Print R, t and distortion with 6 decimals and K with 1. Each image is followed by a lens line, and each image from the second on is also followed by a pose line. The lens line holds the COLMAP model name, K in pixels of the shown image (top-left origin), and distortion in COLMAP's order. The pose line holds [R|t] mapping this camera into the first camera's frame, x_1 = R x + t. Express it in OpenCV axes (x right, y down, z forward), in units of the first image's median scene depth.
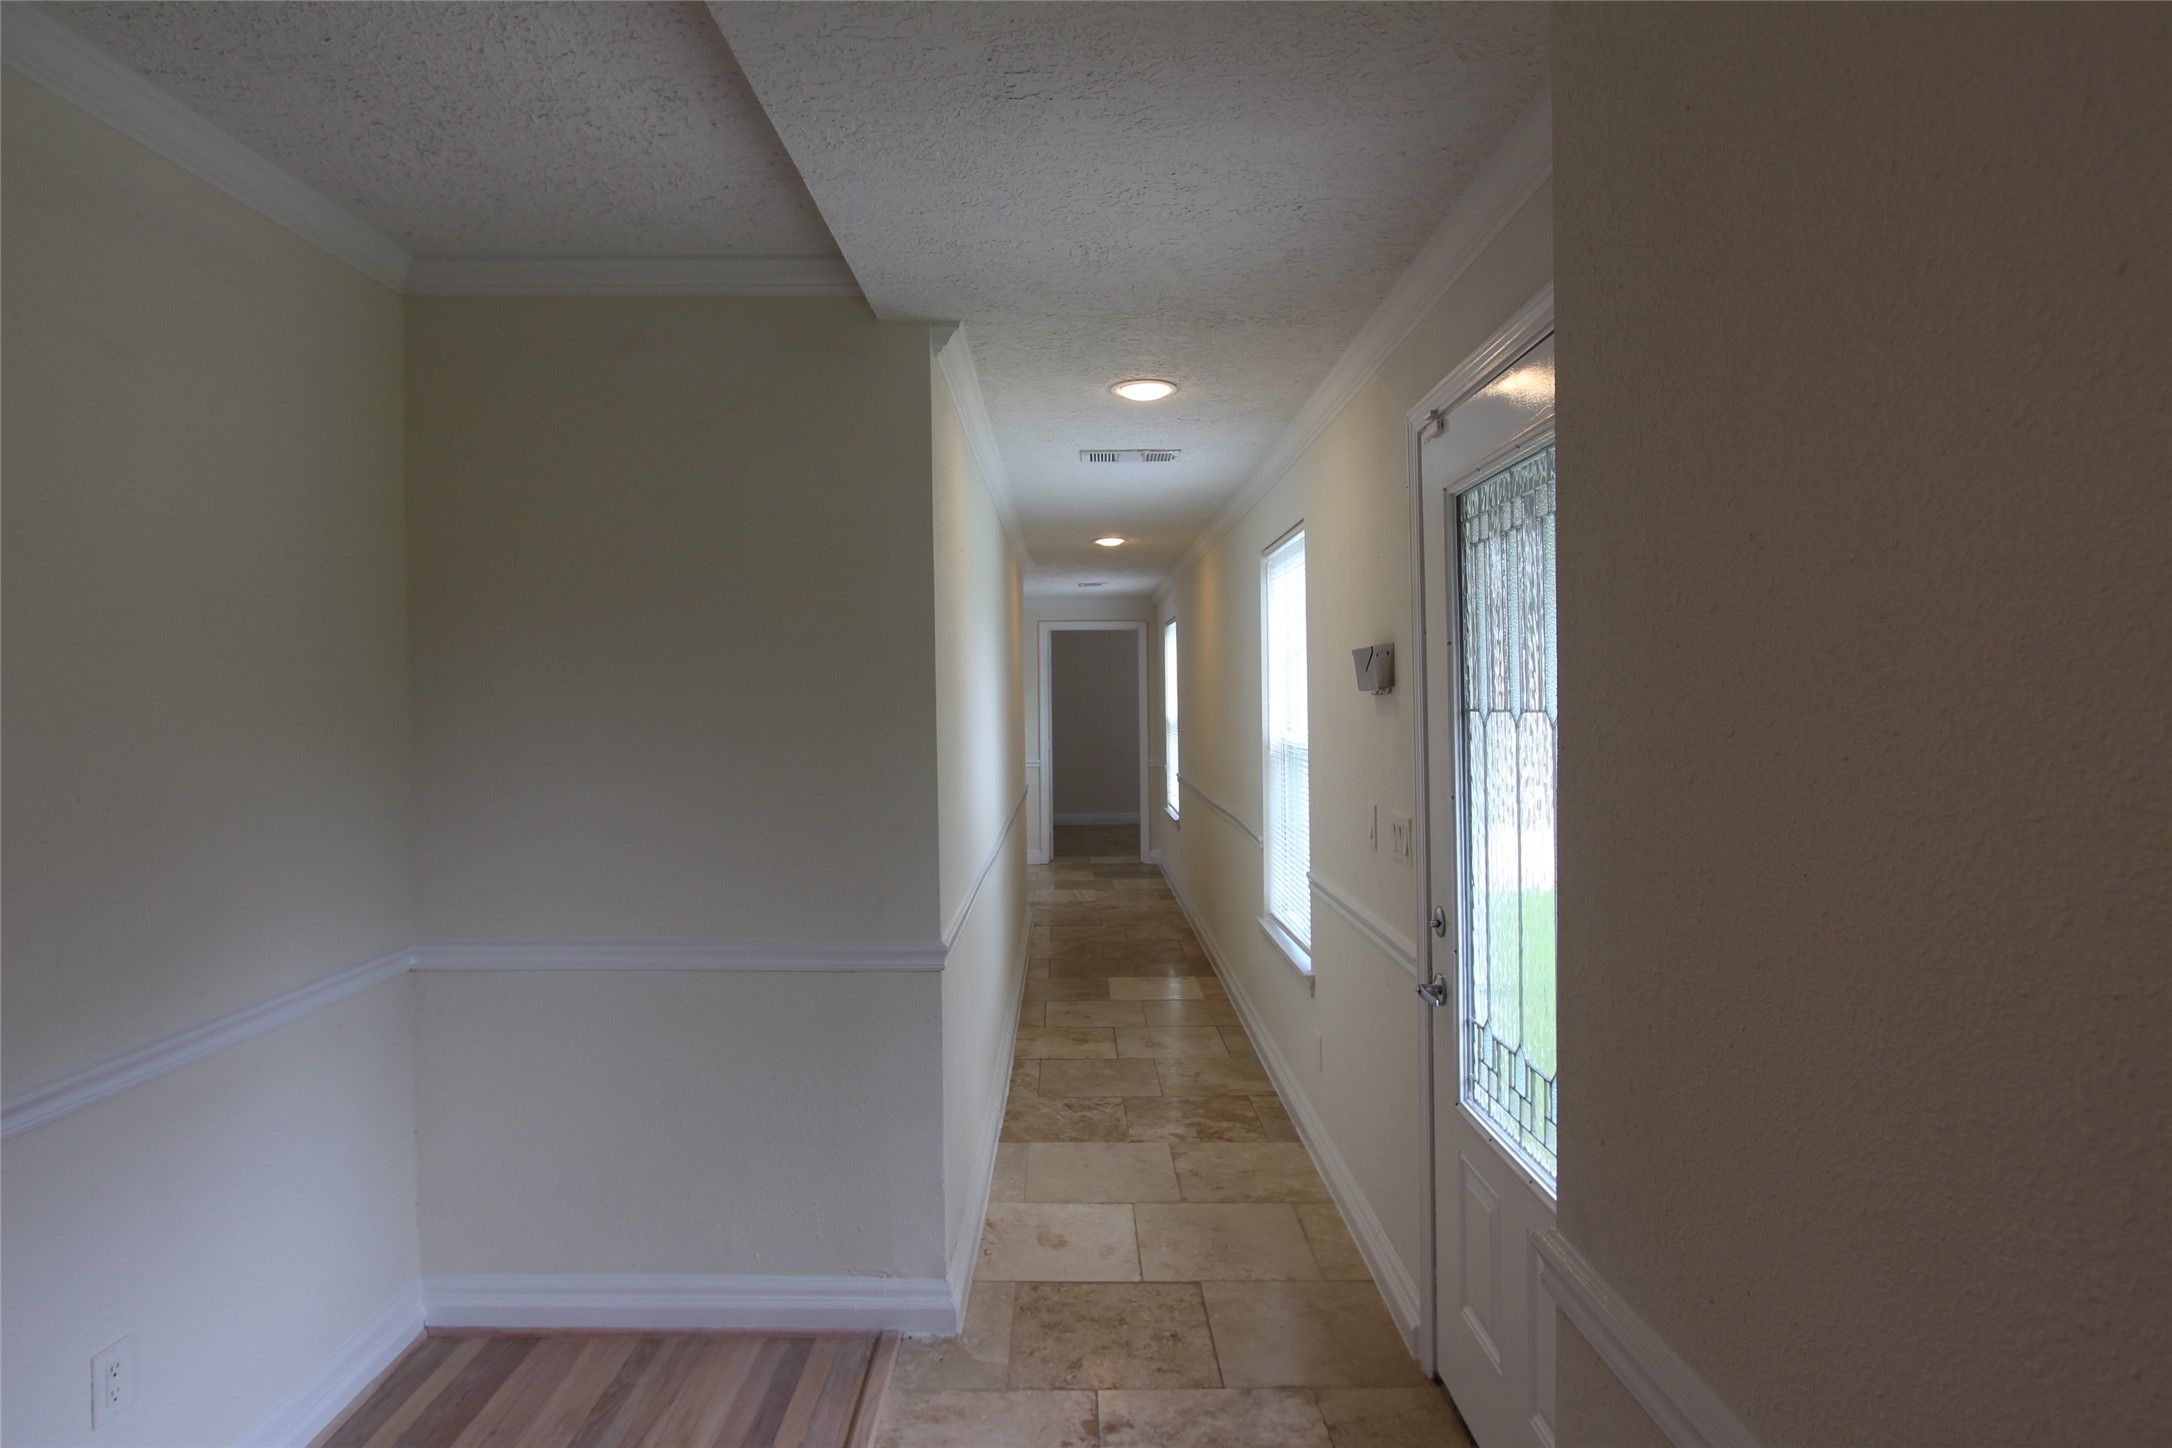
lens RADIAL K [[1171.3, 0, 1084.7], [0, 1171.3, 722.6], [0, 0, 1]] dist [-0.012000, -0.001200]
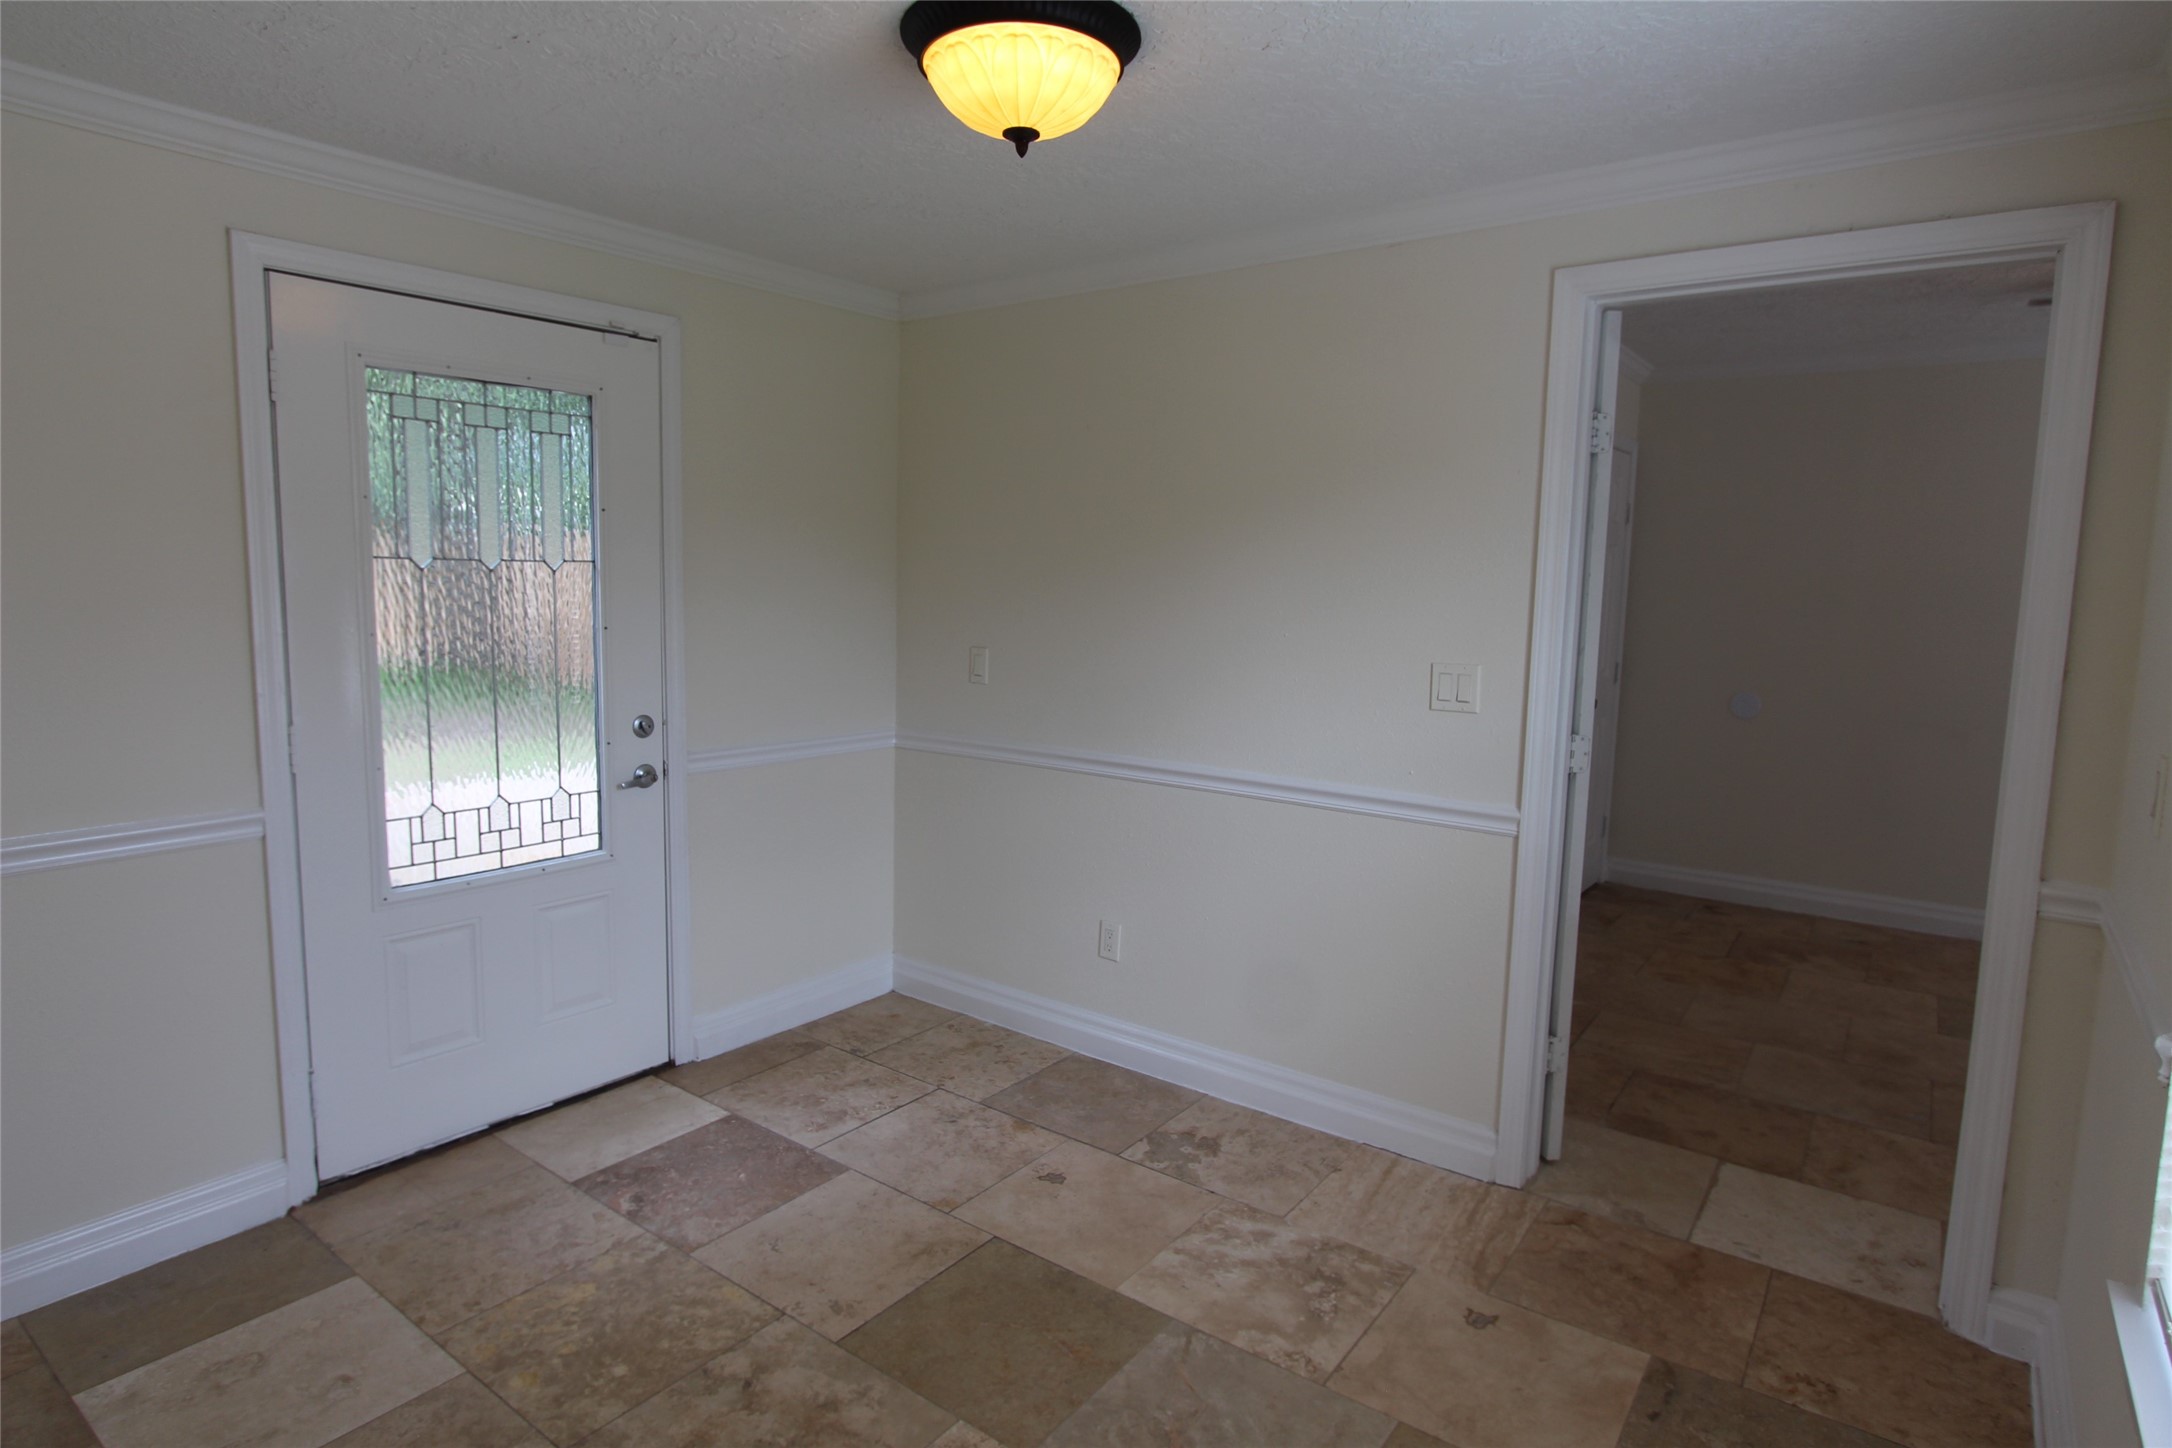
lens RADIAL K [[1171.3, 0, 1087.0], [0, 1171.3, 723.3], [0, 0, 1]] dist [-0.012000, -0.001200]
pose [[0.807514, 0.098008, -0.581649, 0.033884], [-0.024568, 0.990832, 0.132847, -0.019604], [0.589337, -0.092986, 0.802518, 0.721737]]
